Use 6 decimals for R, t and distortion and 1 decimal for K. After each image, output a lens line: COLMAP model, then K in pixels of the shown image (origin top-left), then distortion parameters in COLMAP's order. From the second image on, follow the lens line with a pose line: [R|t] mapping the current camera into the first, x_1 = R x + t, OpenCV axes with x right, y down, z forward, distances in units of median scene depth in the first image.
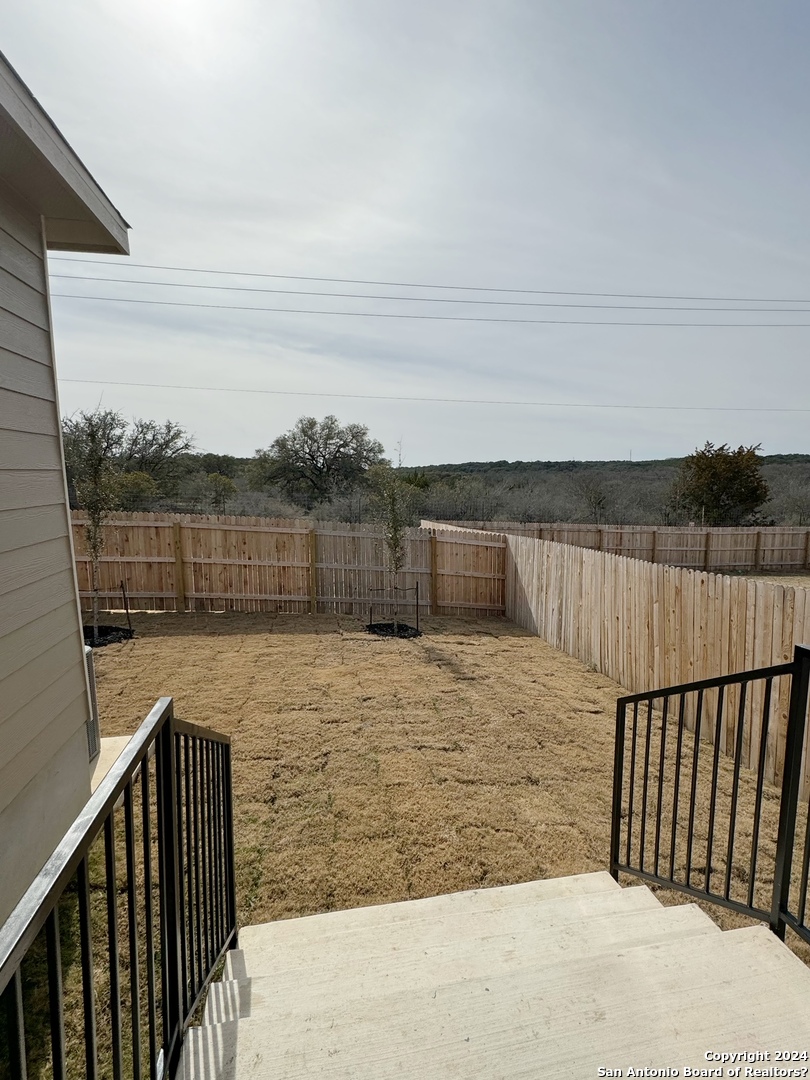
lens RADIAL K [[523.8, 0, 404.7], [0, 523.8, 544.4], [0, 0, 1]] dist [-0.001326, -0.000018]
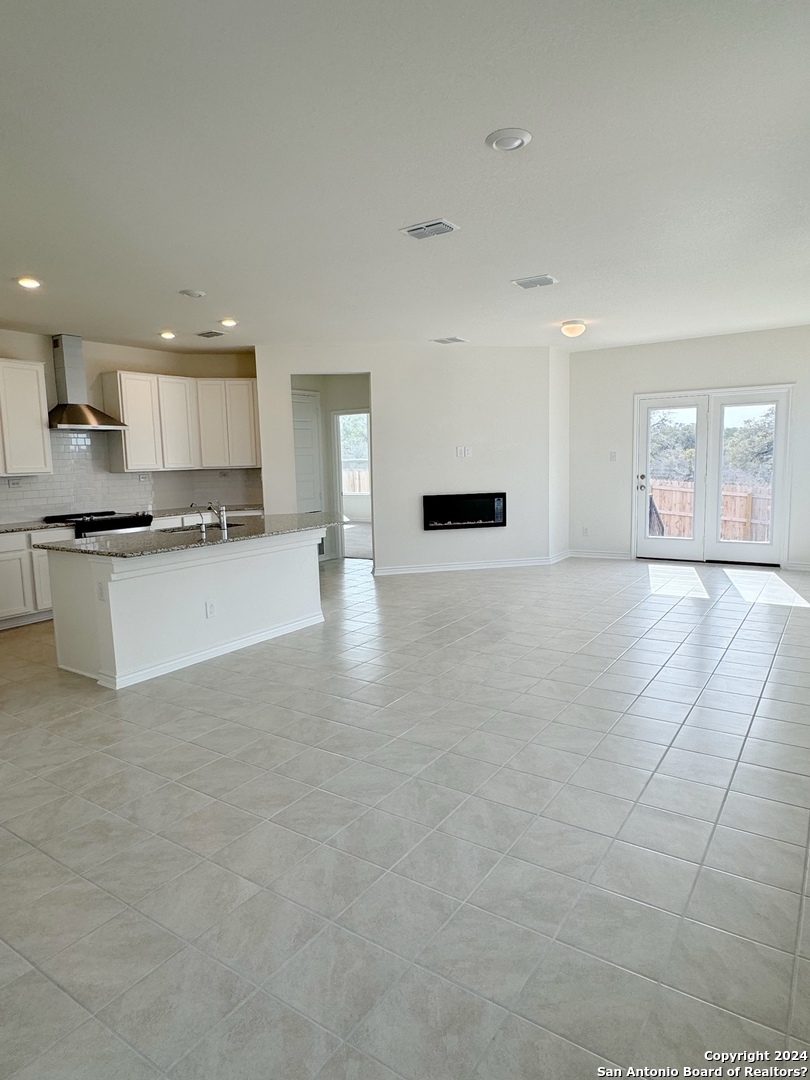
lens RADIAL K [[654.8, 0, 405.3], [0, 654.8, 539.1], [0, 0, 1]] dist [-0.001962, -0.000252]
pose [[0.724391, 0.076887, -0.685089, 0.341542], [-0.075200, 0.996644, 0.032340, 0.101401], [0.685276, 0.028092, 0.727741, -0.812944]]
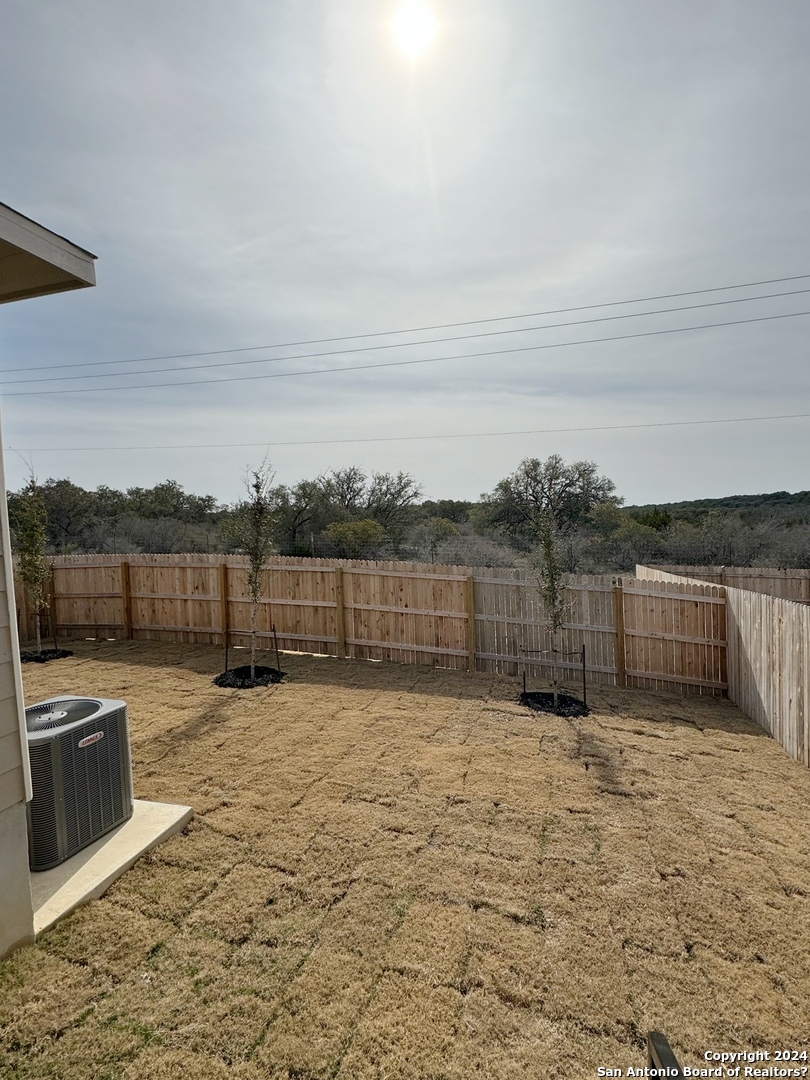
lens RADIAL K [[523.8, 0, 403.5], [0, 523.8, 539.9], [0, 0, 1]] dist [-0.001326, -0.000018]
pose [[0.902998, -0.015147, -0.429379, 0.111097], [-0.023285, 0.996184, -0.084112, -0.013036], [0.429014, 0.085951, 0.899199, 0.138104]]
